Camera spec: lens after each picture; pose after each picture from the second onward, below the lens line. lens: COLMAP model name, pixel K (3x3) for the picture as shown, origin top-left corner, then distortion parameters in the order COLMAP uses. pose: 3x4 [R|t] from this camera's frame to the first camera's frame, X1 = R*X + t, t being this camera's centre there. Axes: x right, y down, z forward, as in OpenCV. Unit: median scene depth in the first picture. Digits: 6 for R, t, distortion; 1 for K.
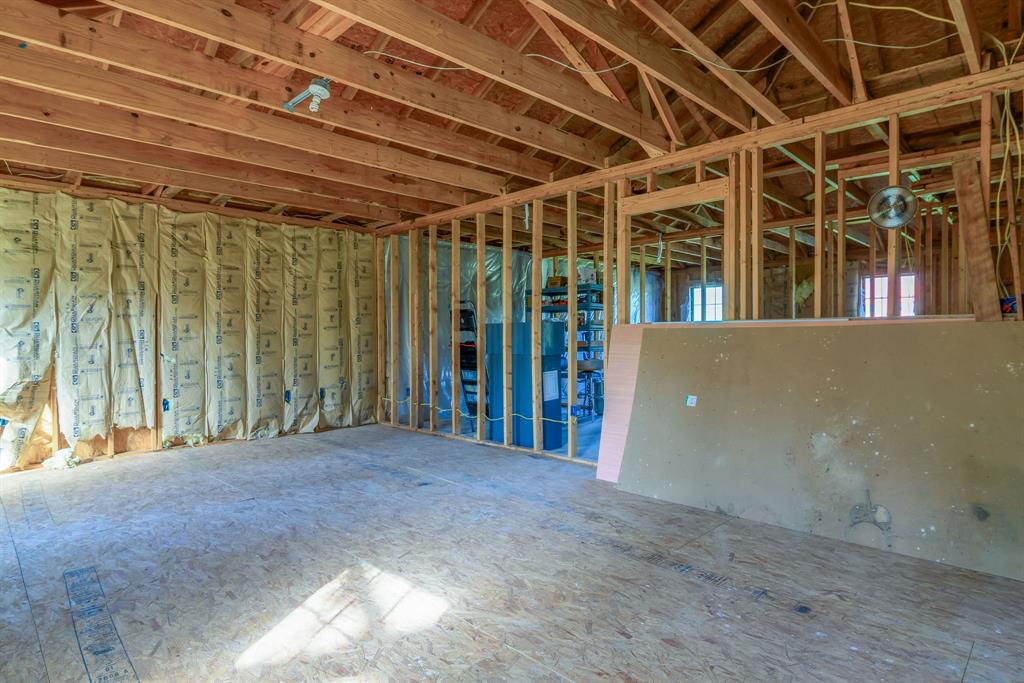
lens RADIAL K [[564.6, 0, 512.1], [0, 564.6, 337.5], [0, 0, 1]] dist [-0.014341, 0.001842]
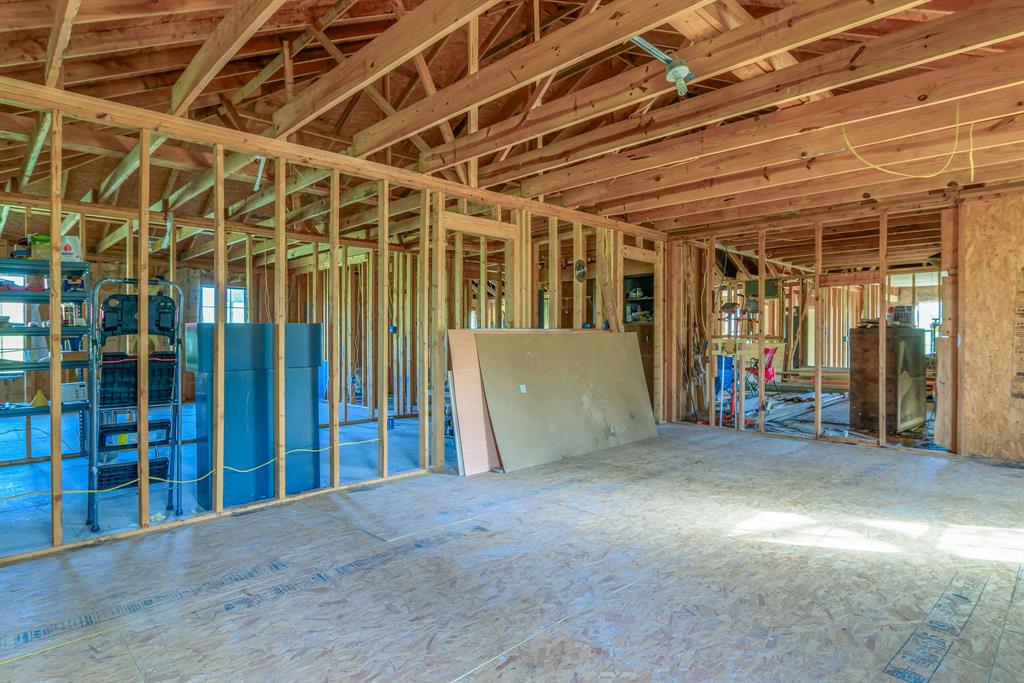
lens RADIAL K [[564.6, 0, 512.2], [0, 564.6, 341.1], [0, 0, 1]] dist [-0.014341, 0.001842]
pose [[0.005457, -0.003791, 0.999978, -0.986081], [0.011369, 0.999928, 0.003728, -0.004969], [-0.999920, 0.011349, 0.005499, 0.992920]]
